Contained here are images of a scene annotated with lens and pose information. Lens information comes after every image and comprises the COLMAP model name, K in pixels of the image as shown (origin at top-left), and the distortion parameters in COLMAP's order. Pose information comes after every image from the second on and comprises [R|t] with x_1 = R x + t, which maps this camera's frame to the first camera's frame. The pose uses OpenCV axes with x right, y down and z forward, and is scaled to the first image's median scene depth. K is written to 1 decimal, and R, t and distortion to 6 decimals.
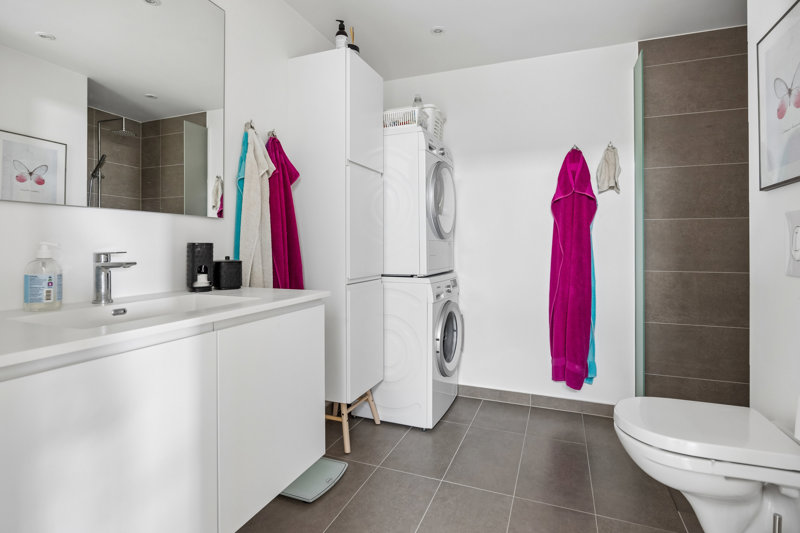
lens RADIAL K [[403.9, 0, 401.3], [0, 403.9, 243.1], [0, 0, 1]] dist [0.000812, 0.000112]
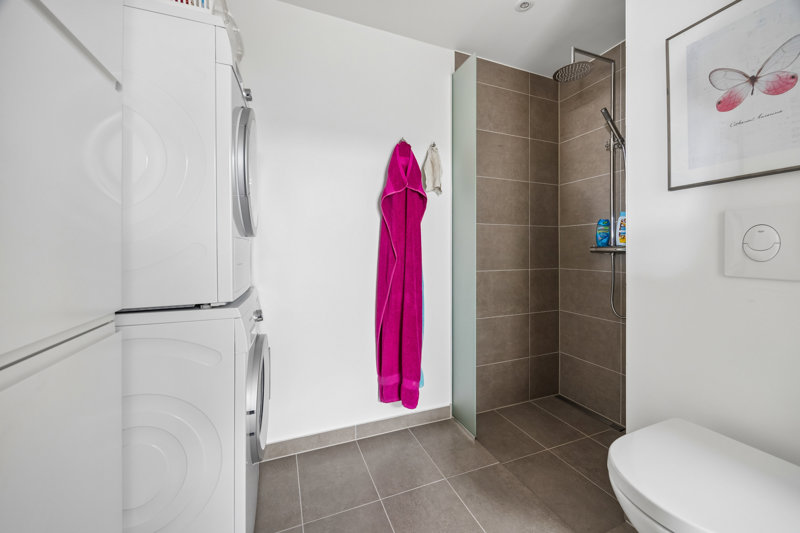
lens RADIAL K [[309.3, 0, 403.7], [0, 309.3, 251.1], [0, 0, 1]] dist [-0.000879, -0.000016]
pose [[0.717840, -0.006805, 0.696174, -0.057958], [0.000707, 0.999959, 0.009046, 0.006966], [-0.696207, -0.006002, 0.717816, 0.517418]]
